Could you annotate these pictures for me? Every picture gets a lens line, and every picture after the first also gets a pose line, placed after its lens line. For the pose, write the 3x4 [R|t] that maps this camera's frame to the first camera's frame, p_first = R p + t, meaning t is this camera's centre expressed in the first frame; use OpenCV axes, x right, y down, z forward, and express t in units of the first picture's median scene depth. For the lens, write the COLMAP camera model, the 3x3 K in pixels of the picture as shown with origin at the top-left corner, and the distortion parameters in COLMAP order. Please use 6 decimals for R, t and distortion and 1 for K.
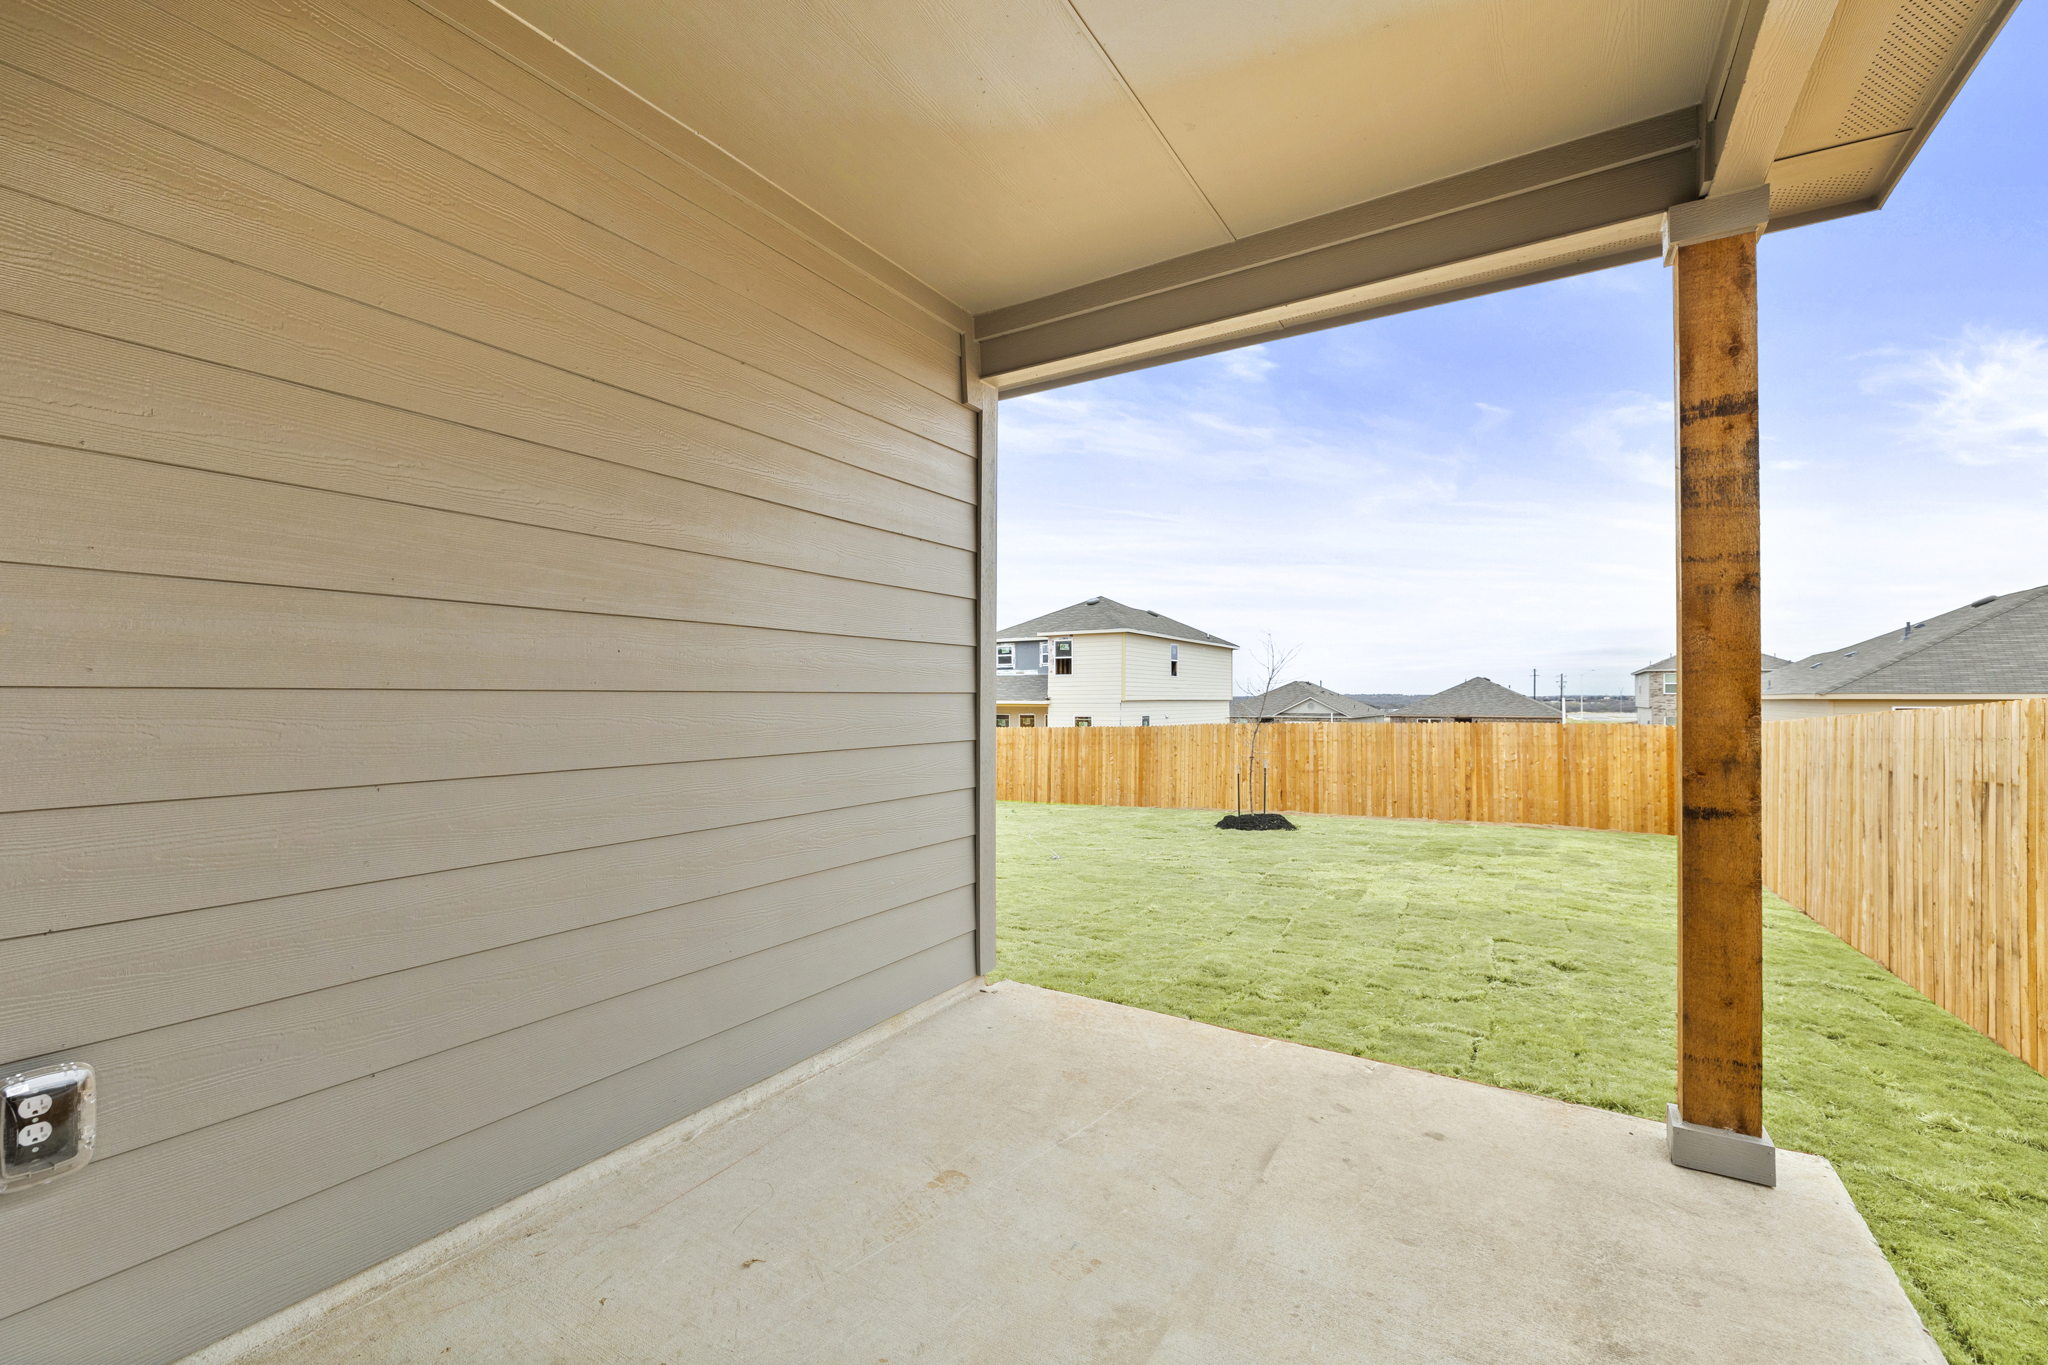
lens RADIAL K [[855.7, 0, 1024.0], [0, 855.7, 682.5], [0, 0, 1]] dist [-0.000451, -0.000109]
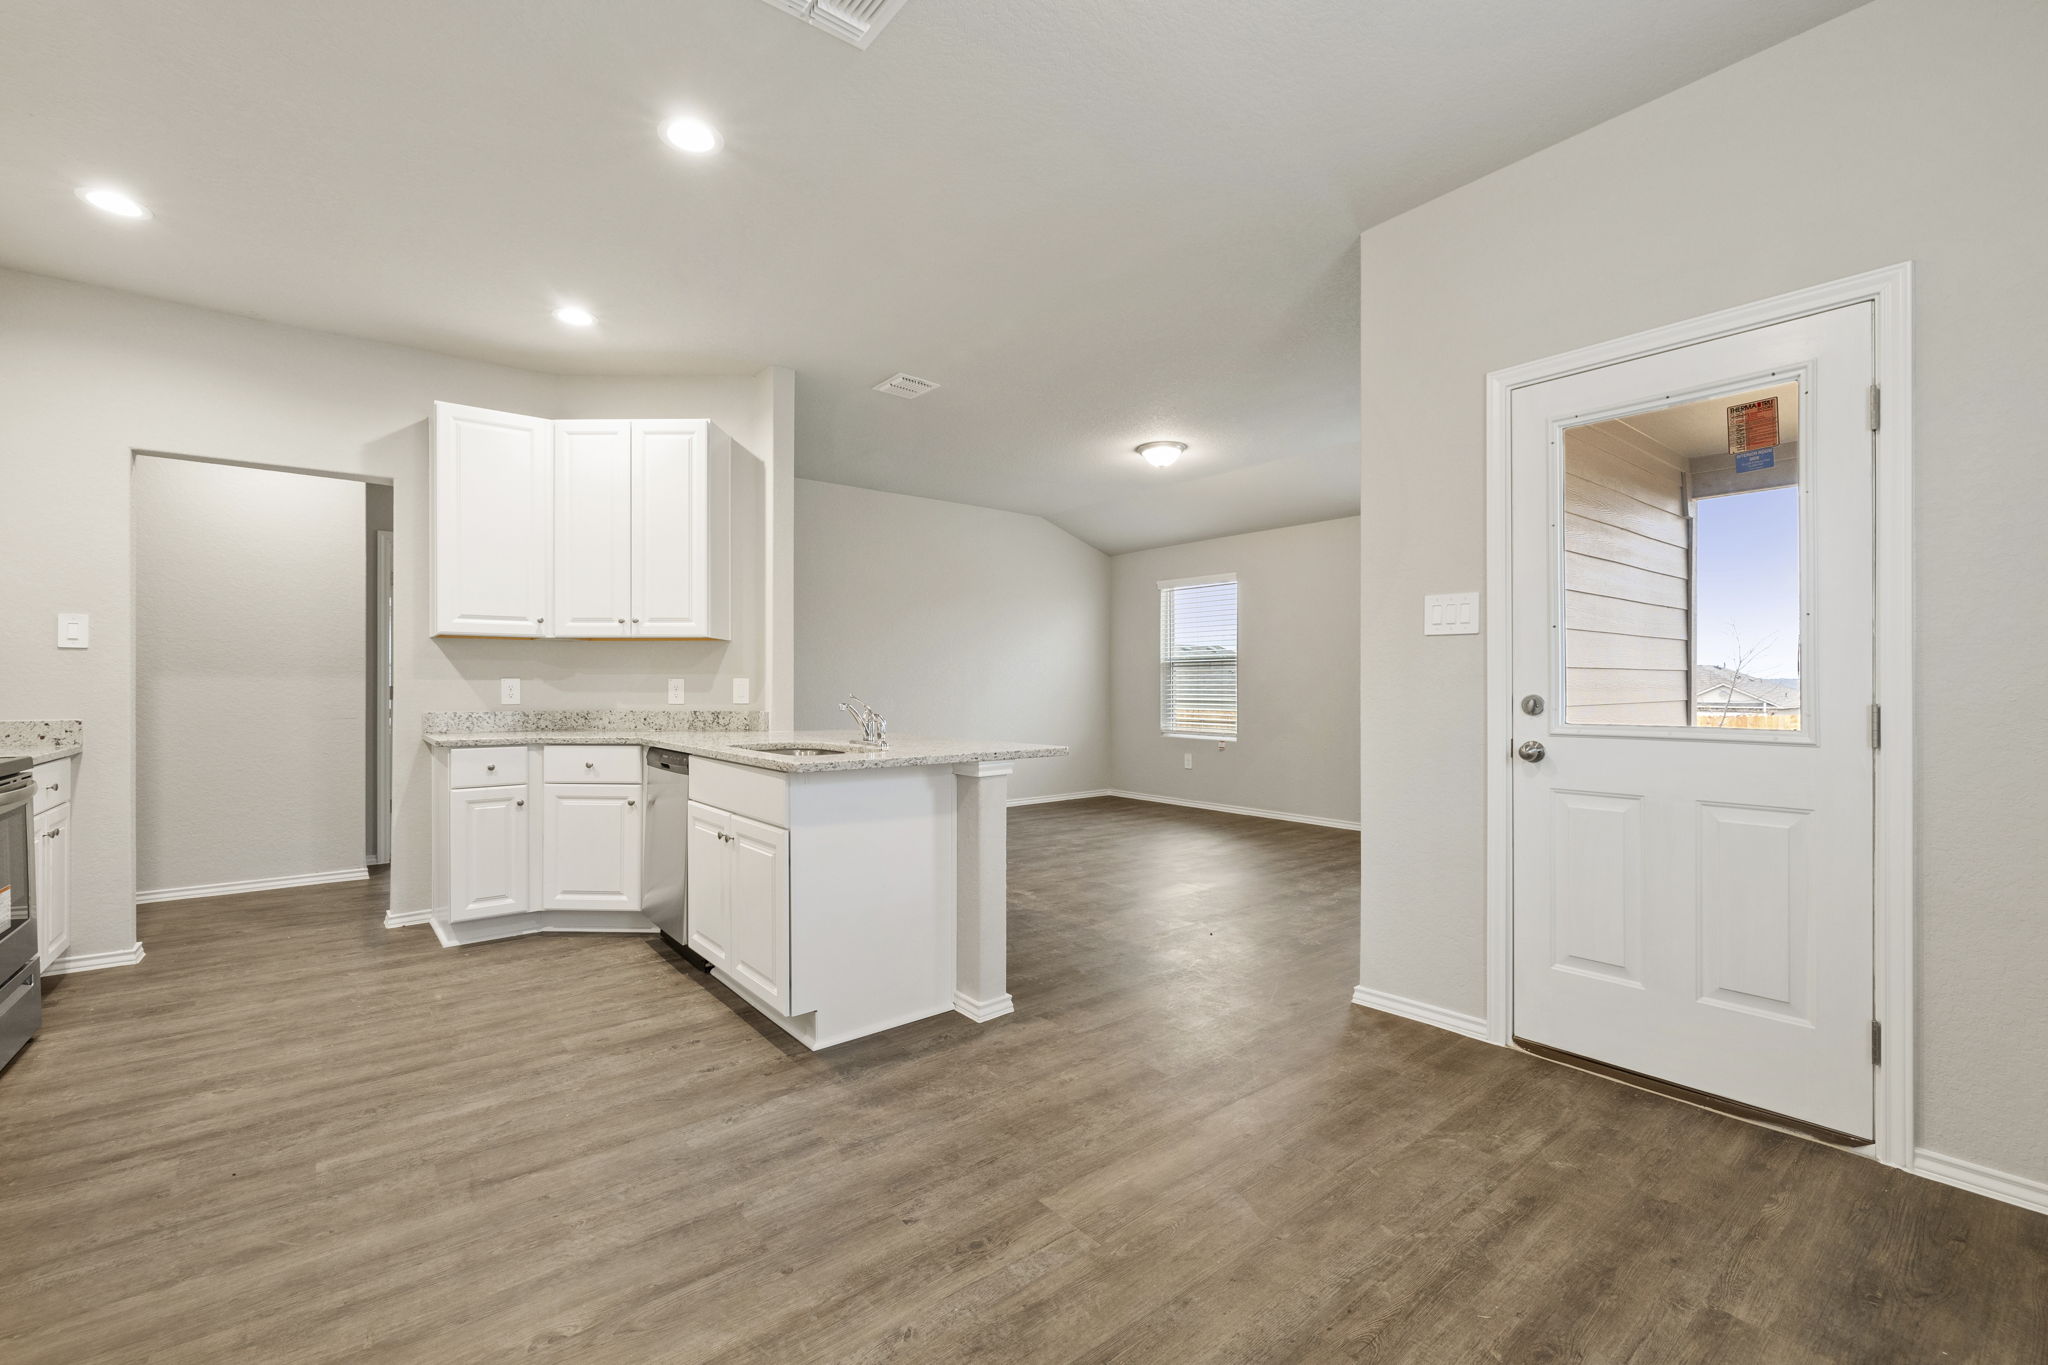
lens RADIAL K [[866.7, 0, 1014.3], [0, 866.7, 684.5], [0, 0, 1]] dist [-0.000372, -0.000399]
pose [[0.941357, -0.001395, -0.337410, -0.679654], [0.007247, 0.999844, 0.016085, -0.052001], [0.337335, -0.017587, 0.941220, -0.895479]]
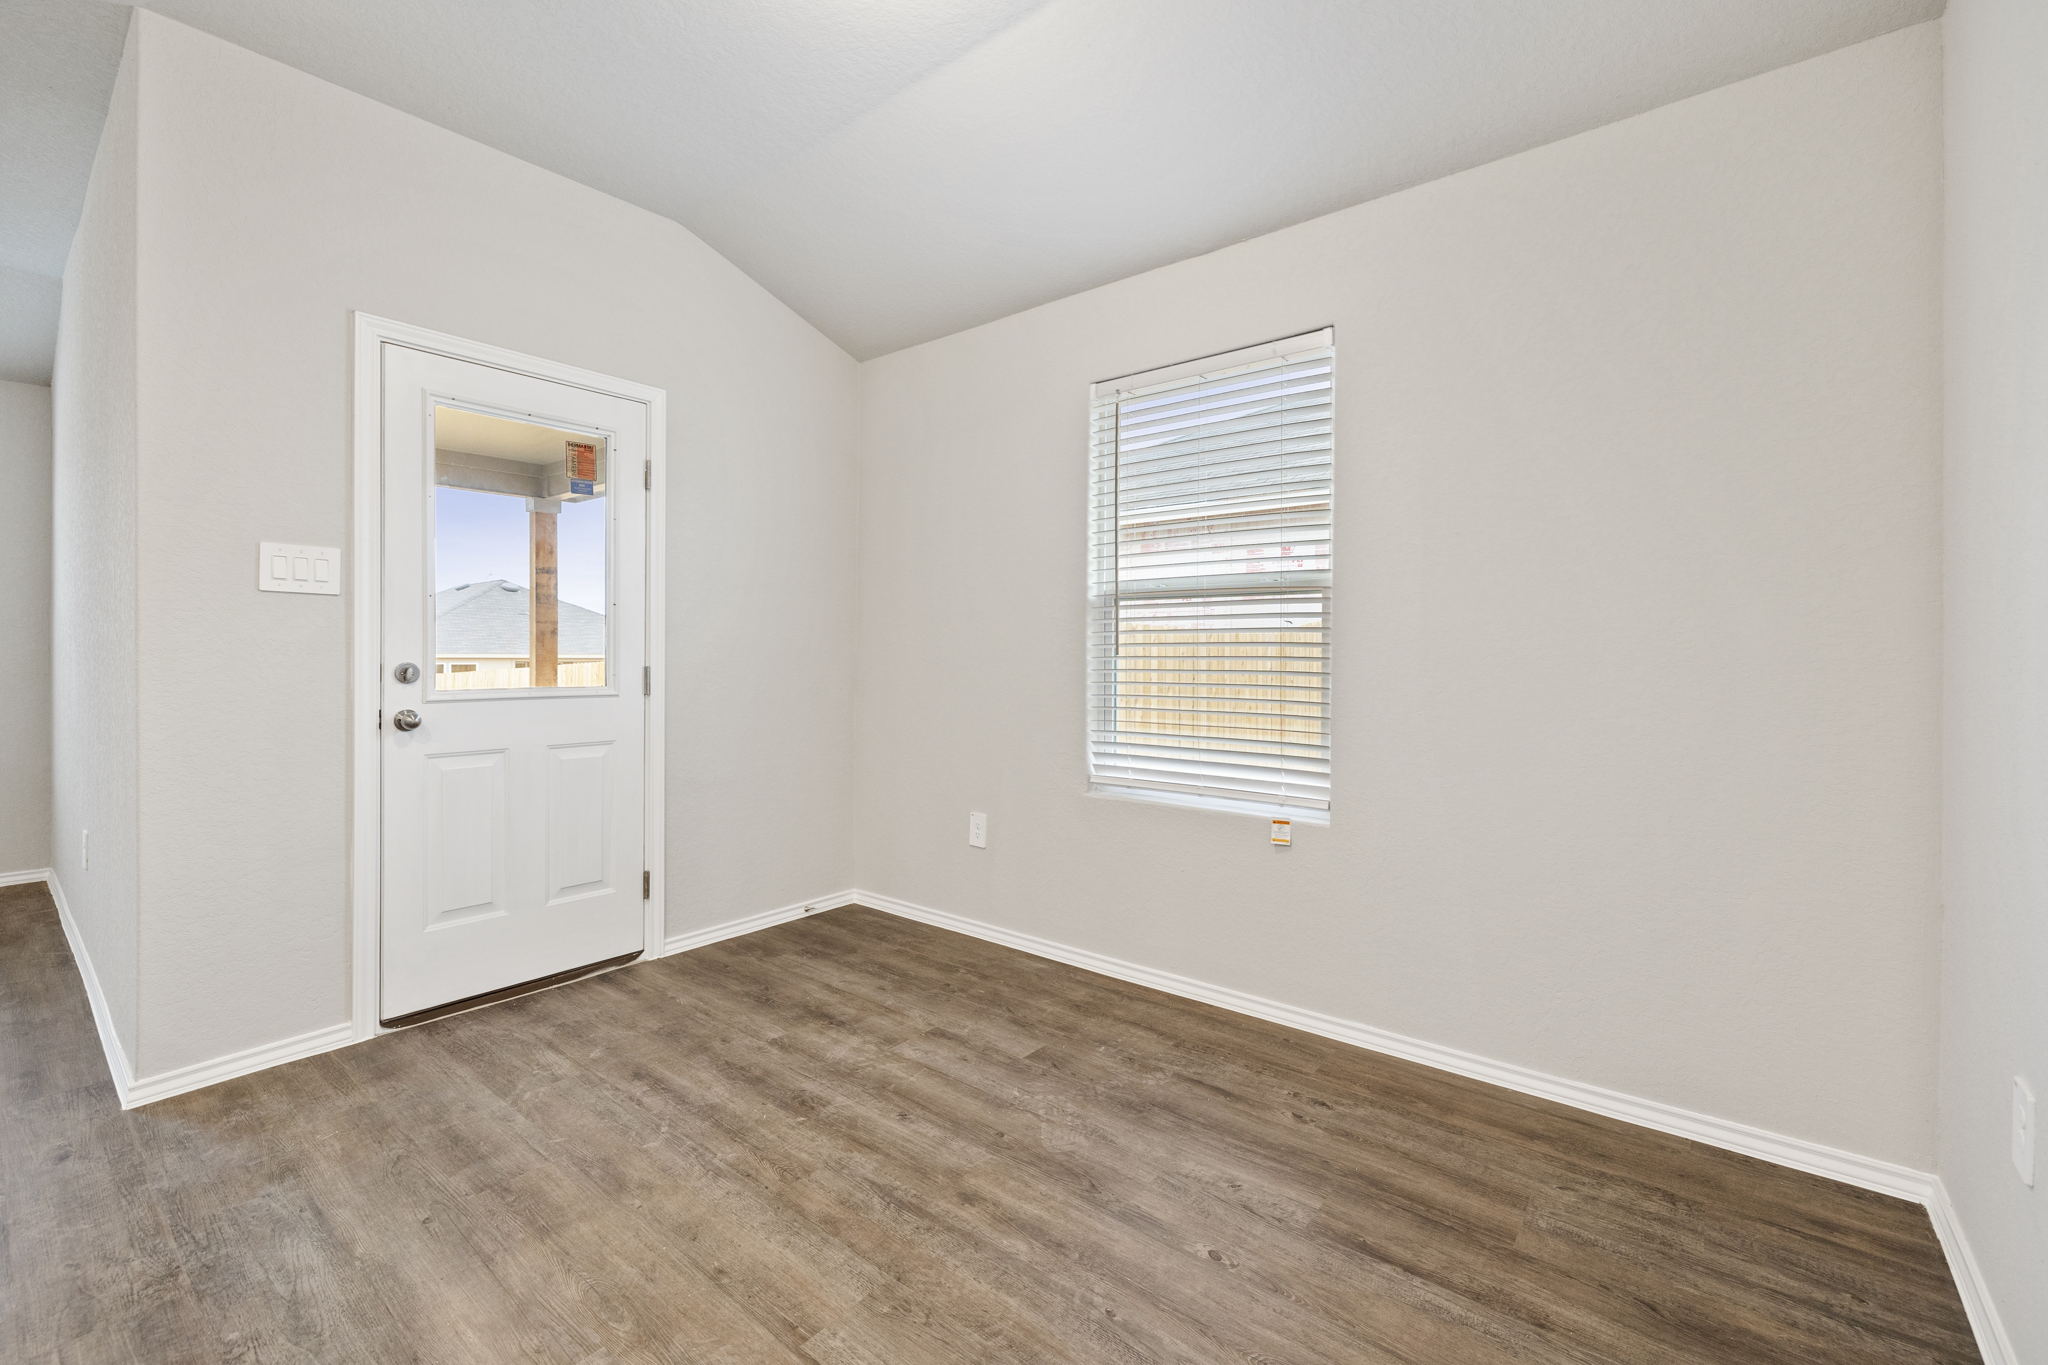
lens RADIAL K [[859.3, 0, 1021.3], [0, 859.3, 660.6], [0, 0, 1]] dist [-0.000766, -0.000070]
pose [[0.124637, -0.005635, 0.992186, -1.216153], [-0.021096, 0.999743, 0.008328, -0.046313], [-0.991978, -0.021970, 0.124486, -0.626809]]
